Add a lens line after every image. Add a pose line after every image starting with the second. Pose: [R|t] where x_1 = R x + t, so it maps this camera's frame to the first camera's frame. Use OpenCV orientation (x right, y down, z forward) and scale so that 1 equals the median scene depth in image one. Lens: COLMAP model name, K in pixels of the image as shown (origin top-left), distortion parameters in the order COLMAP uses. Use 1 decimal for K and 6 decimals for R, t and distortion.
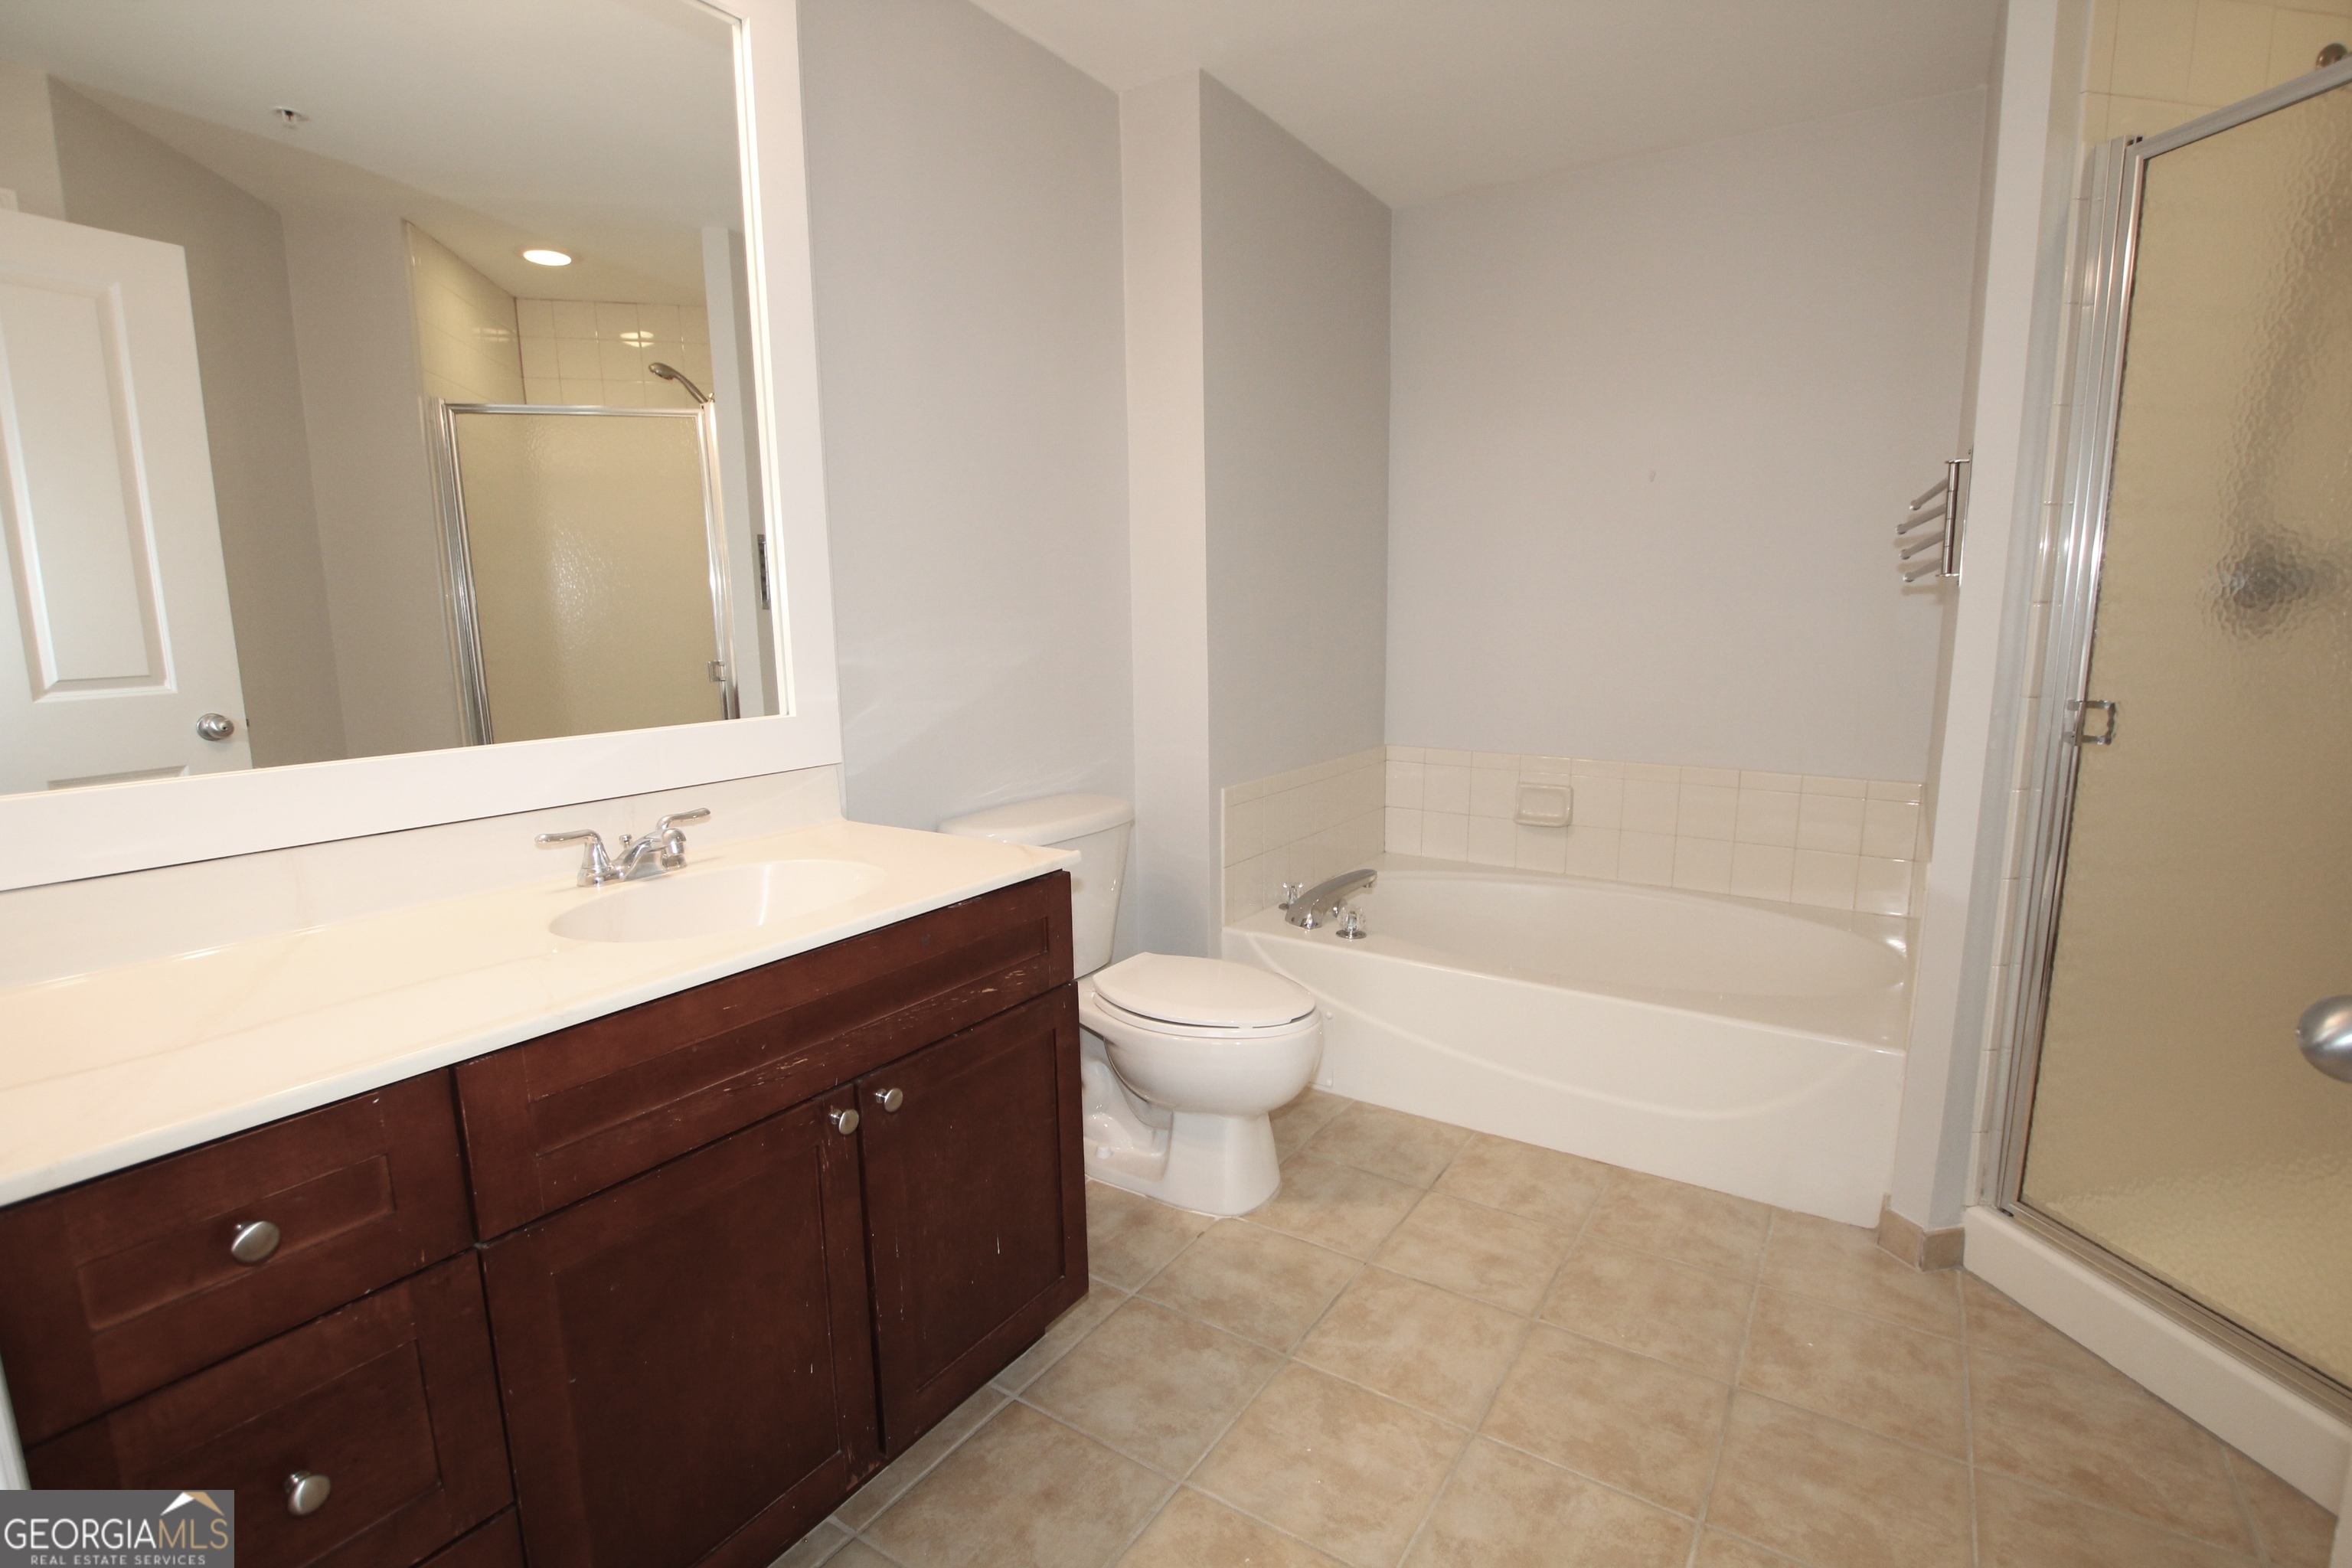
lens RADIAL K [[1106.4, 0, 1178.8], [0, 1106.4, 775.7], [0, 0, 1]] dist [-0.023350, -0.000110]
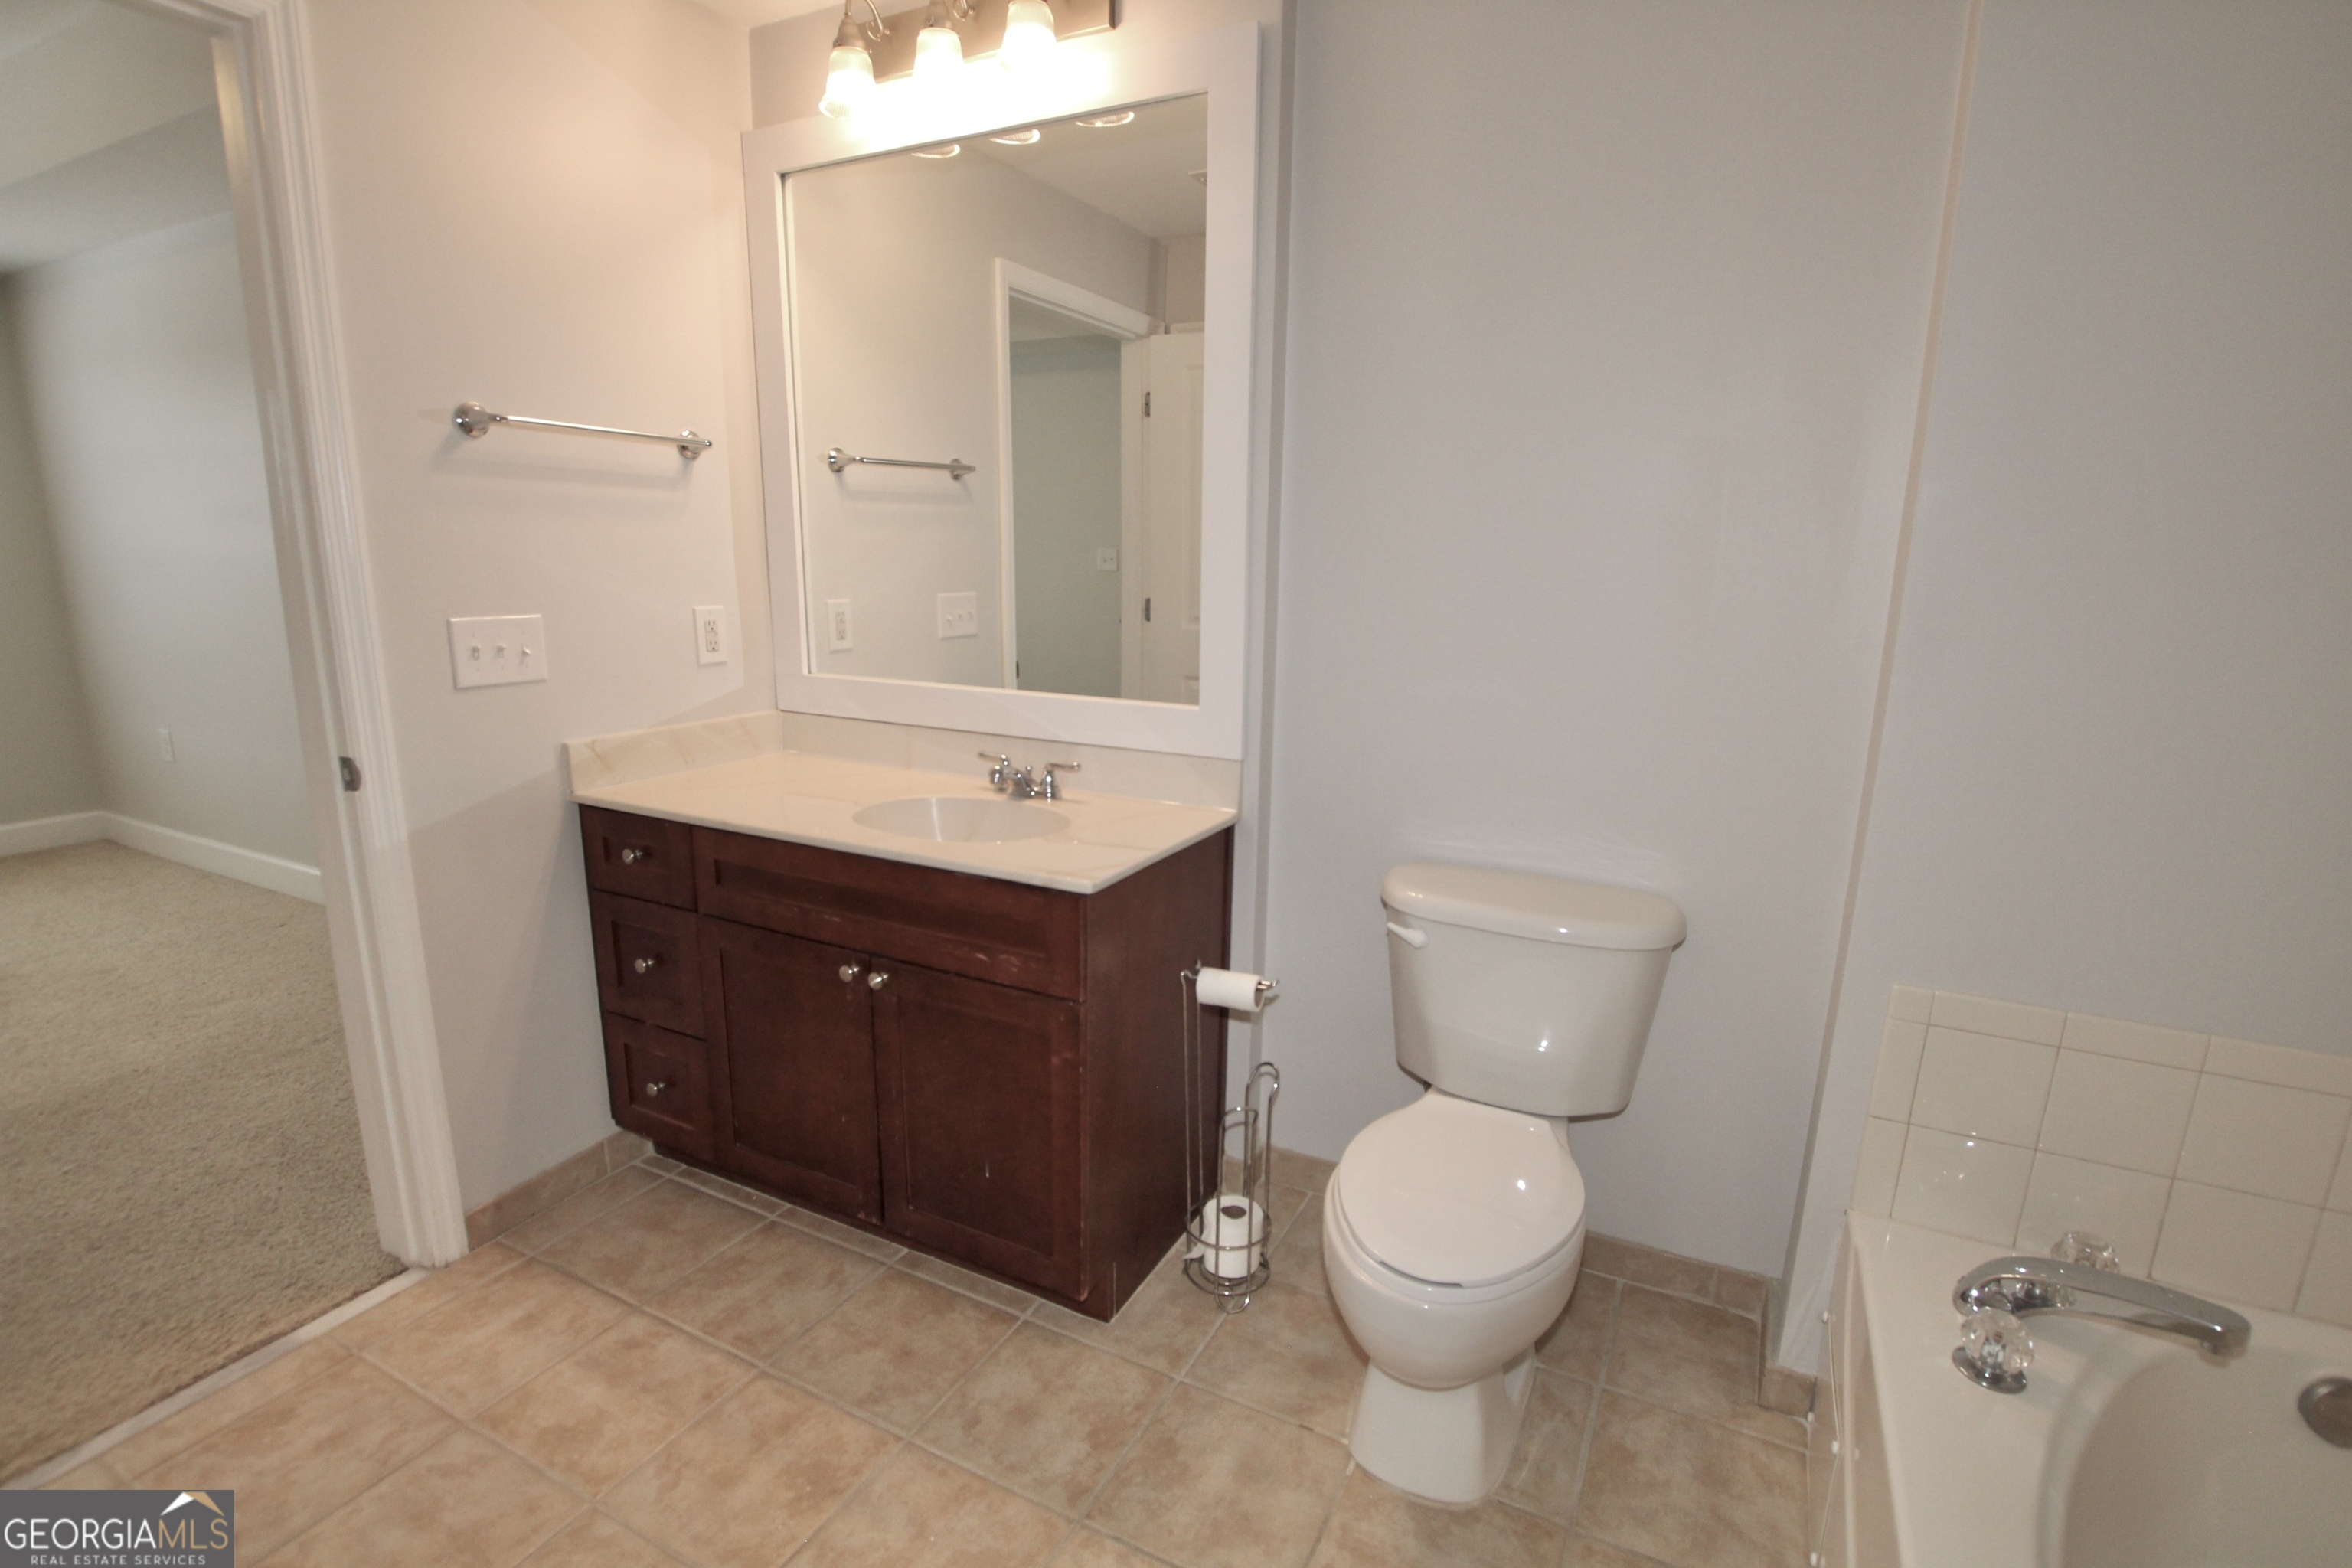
lens RADIAL K [[1106.4, 0, 1174.3], [0, 1106.4, 780.3], [0, 0, 1]] dist [-0.023350, -0.000110]
pose [[0.106162, 0.218903, -0.969954, 0.916554], [-0.165228, 0.965789, 0.199879, -0.247559], [0.980525, 0.139044, 0.138699, 0.979020]]
